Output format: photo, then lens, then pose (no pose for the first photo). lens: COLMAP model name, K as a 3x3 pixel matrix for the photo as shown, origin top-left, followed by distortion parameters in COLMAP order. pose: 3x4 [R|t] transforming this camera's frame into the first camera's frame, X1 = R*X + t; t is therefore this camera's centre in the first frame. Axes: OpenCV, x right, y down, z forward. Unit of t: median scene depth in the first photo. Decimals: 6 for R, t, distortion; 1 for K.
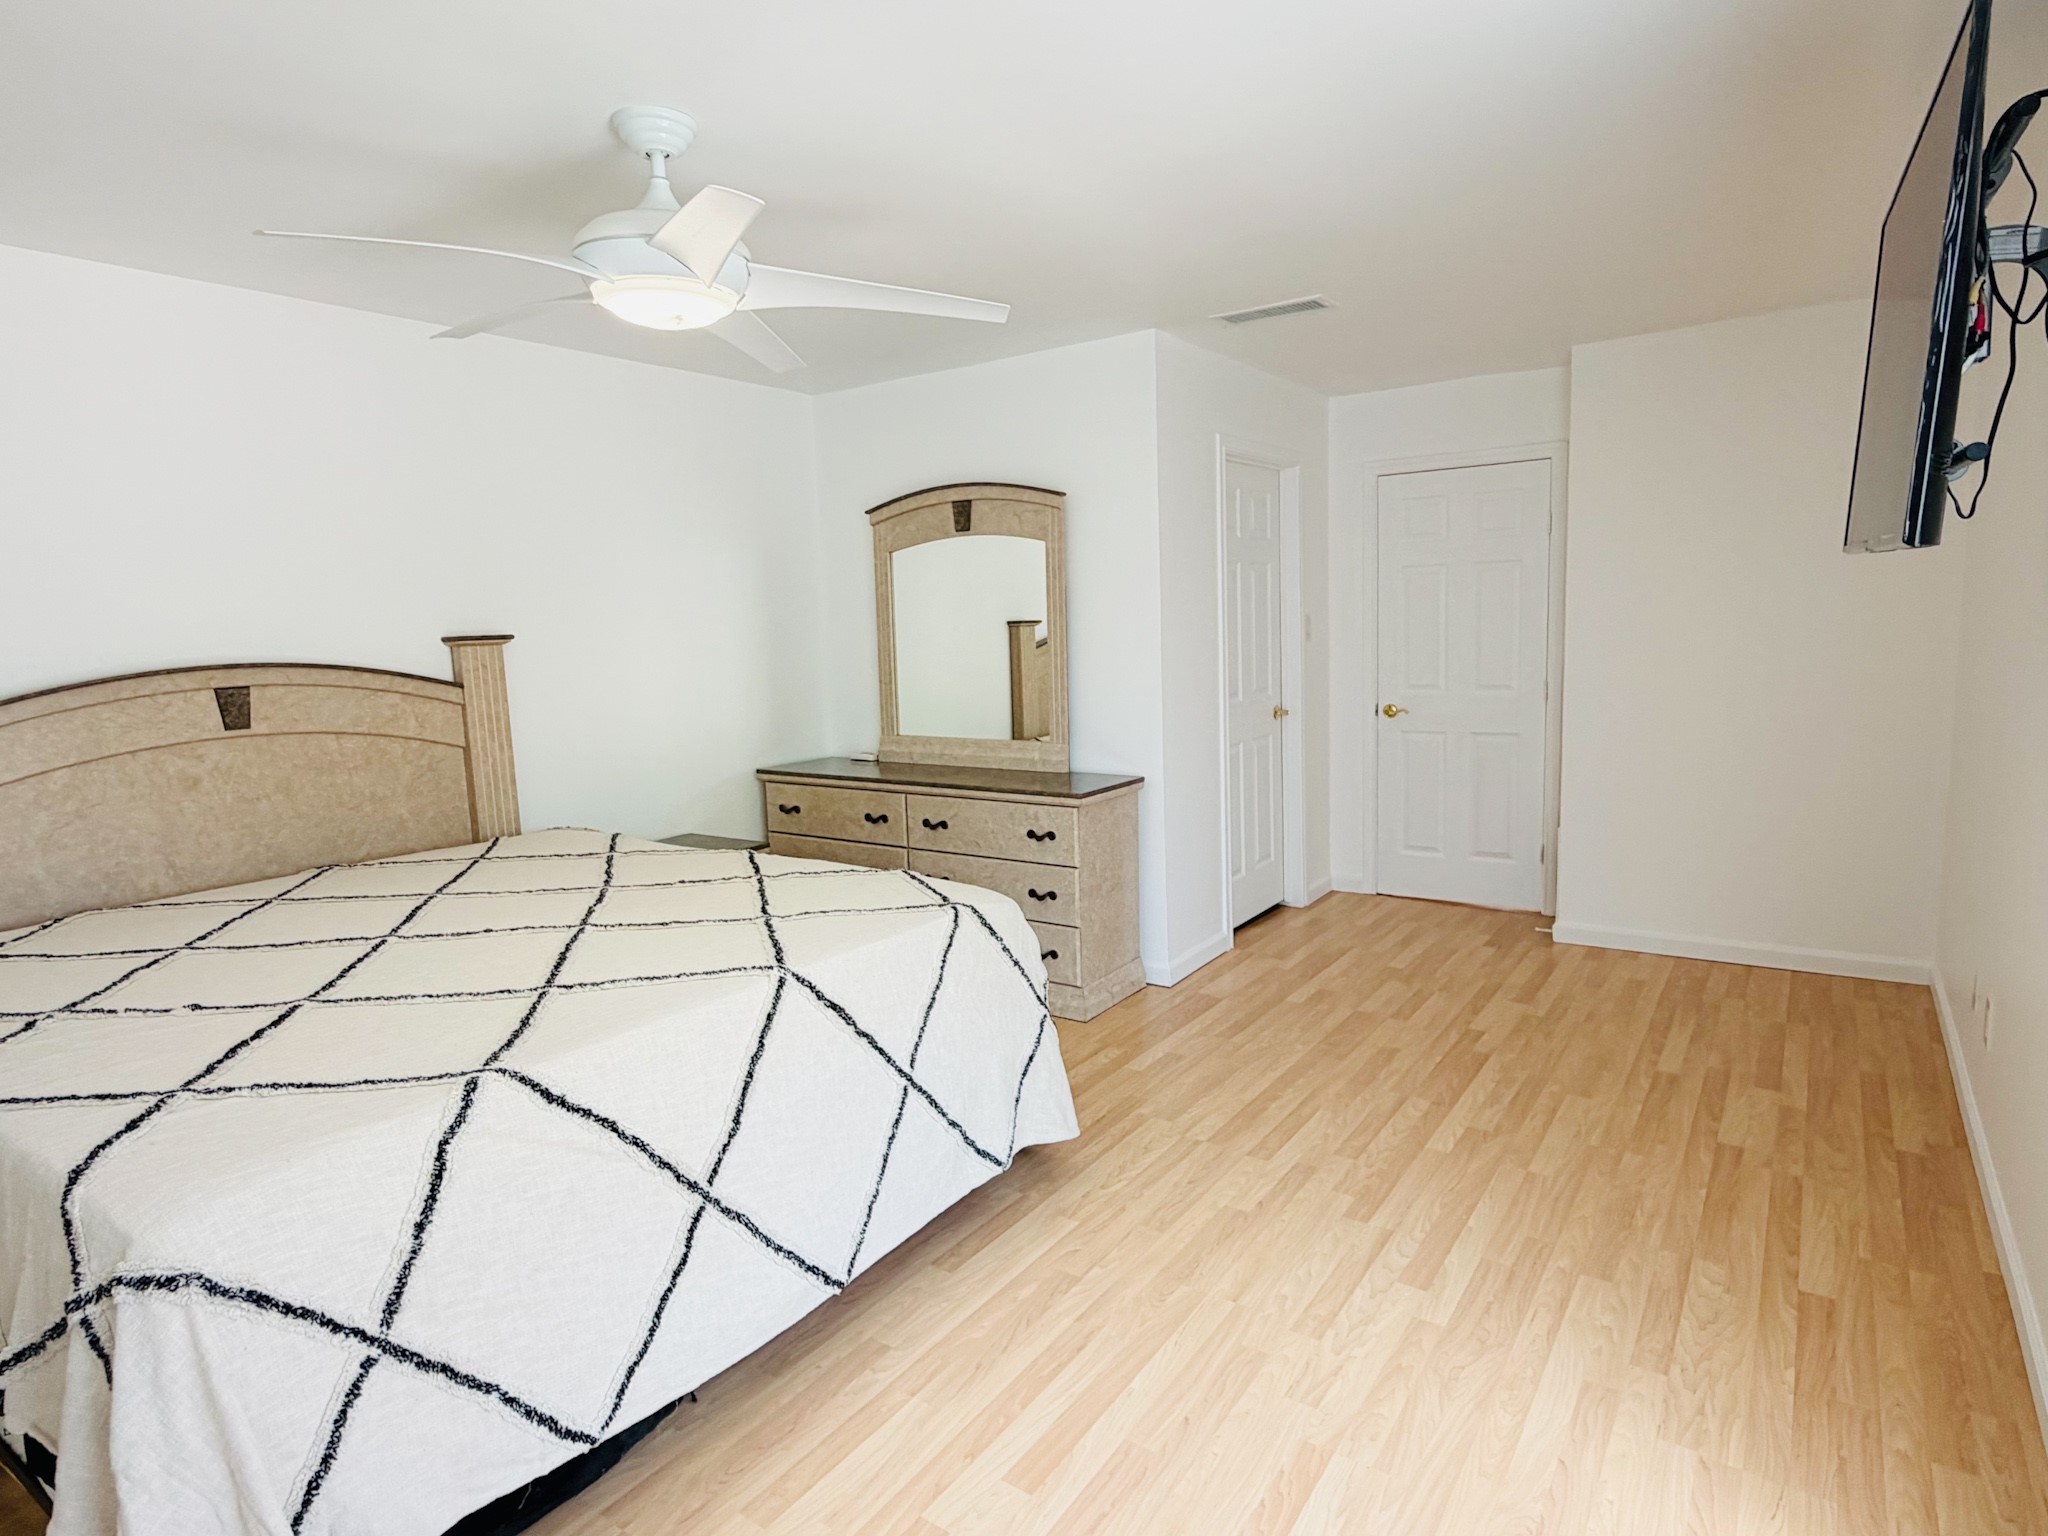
lens RADIAL K [[1125.1, 0, 1022.0], [0, 1125.1, 769.0], [0, 0, 1]] dist [0.000309, 0.000834]
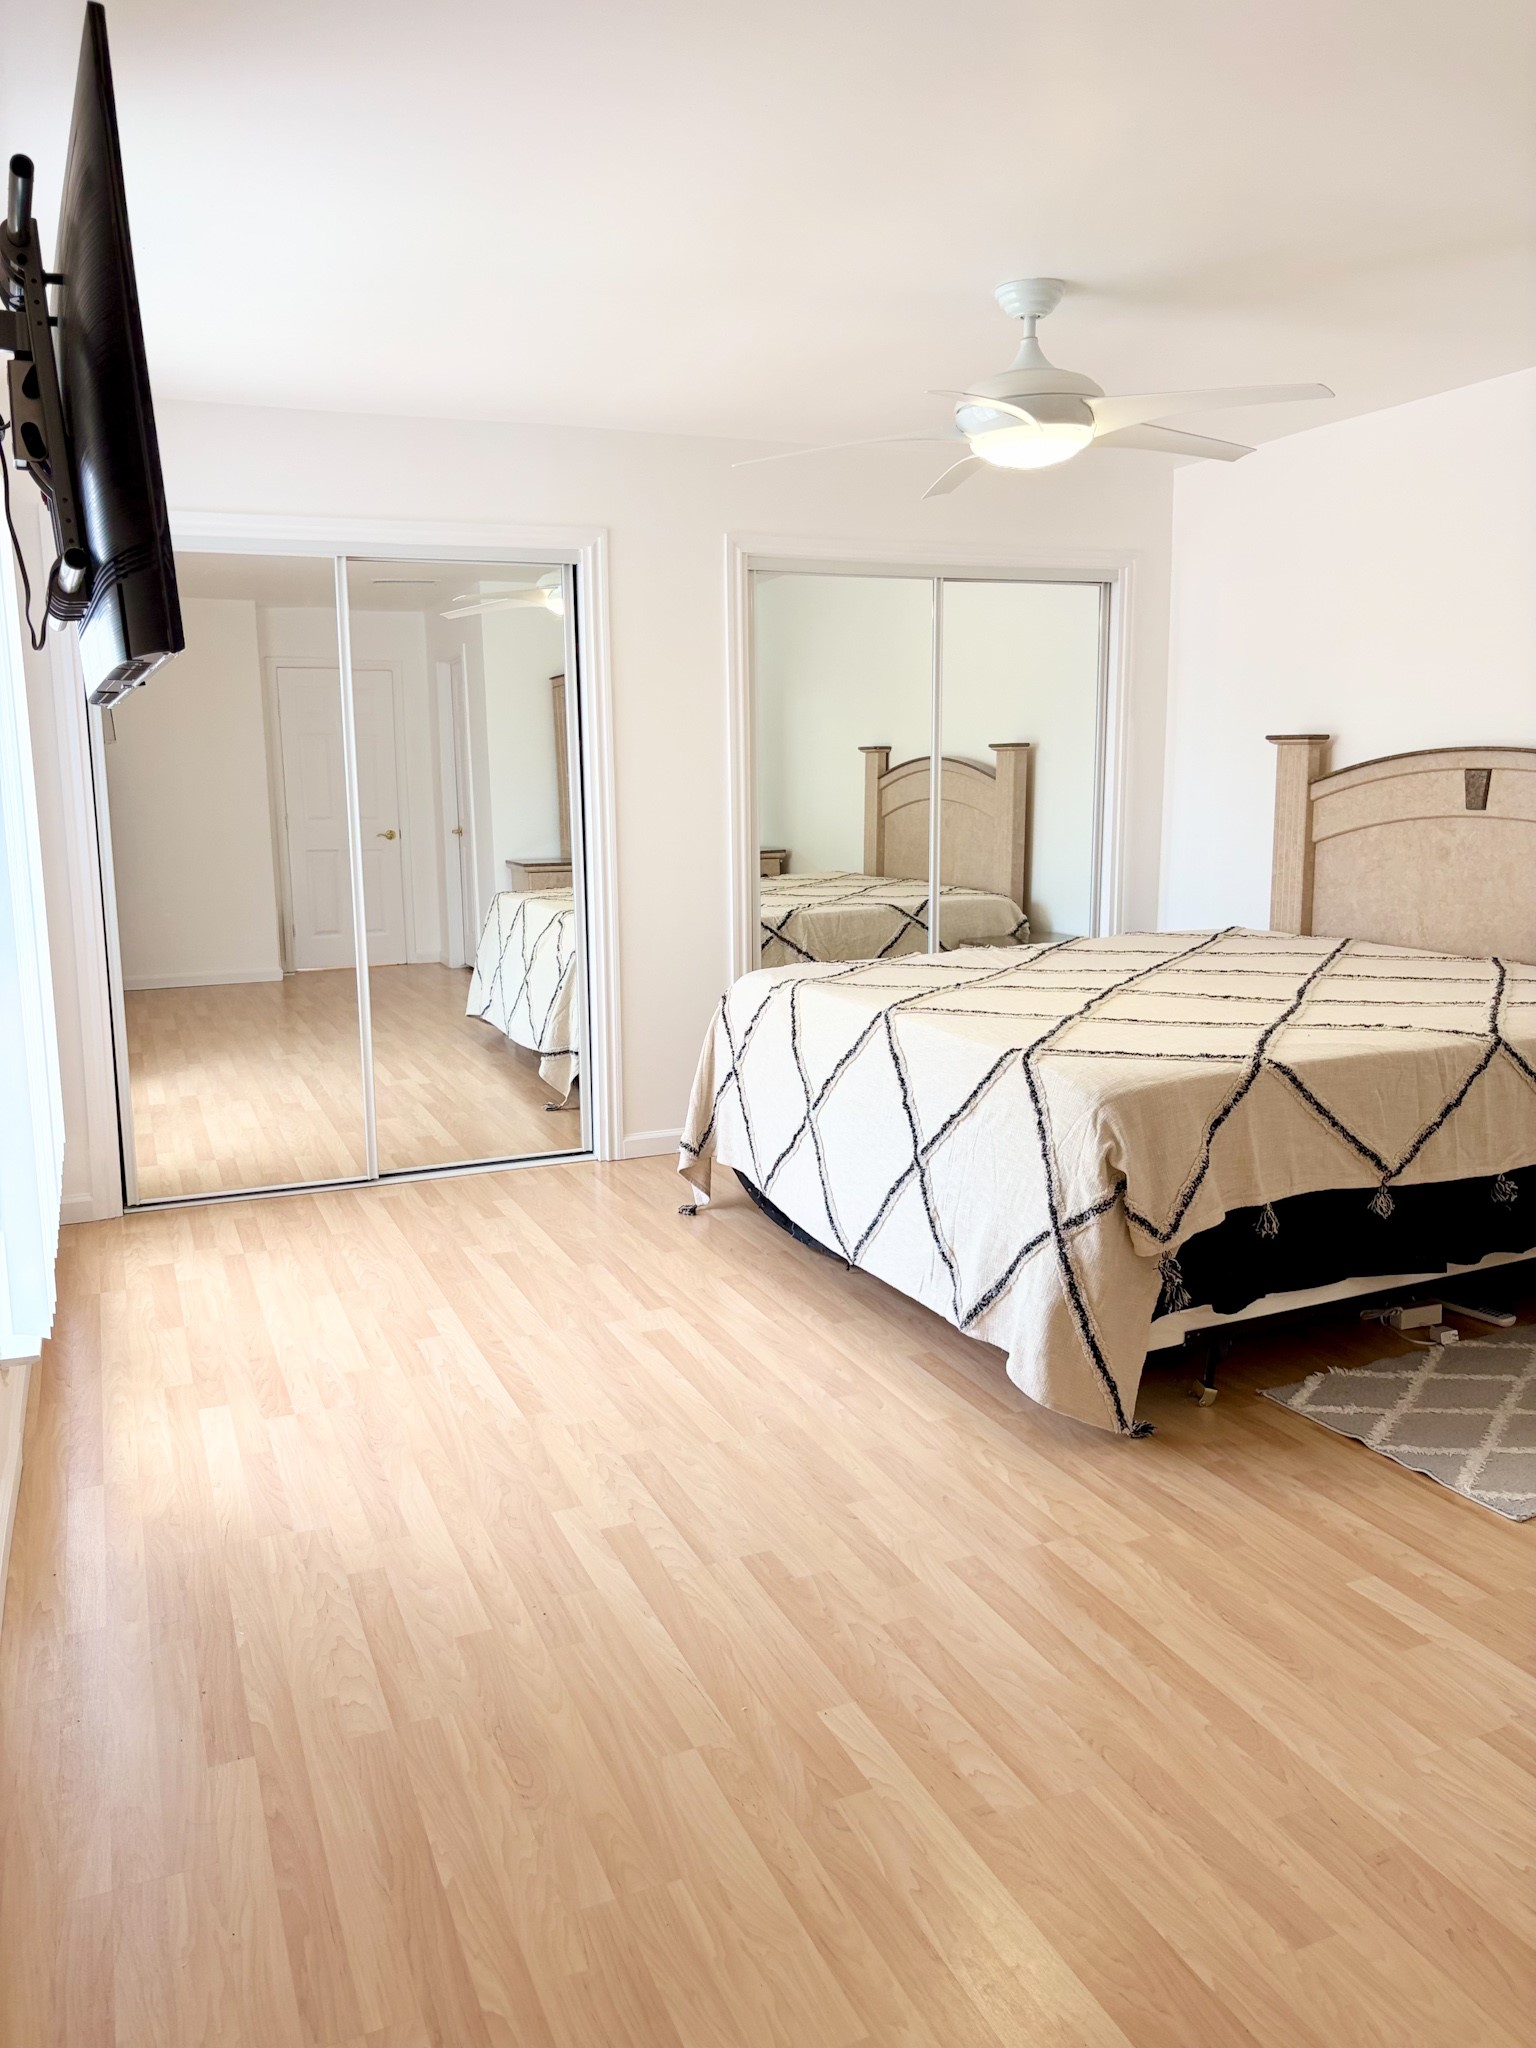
lens RADIAL K [[1550.9, 0, 778.6], [0, 1550.9, 1022.7], [0, 0, 1]] dist [0.033826, -0.040190]
pose [[-0.514788, 0.186044, -0.836888, 1.134842], [-0.082048, 0.960998, 0.264104, -0.221938], [0.853382, 0.204622, -0.479446, 1.499998]]
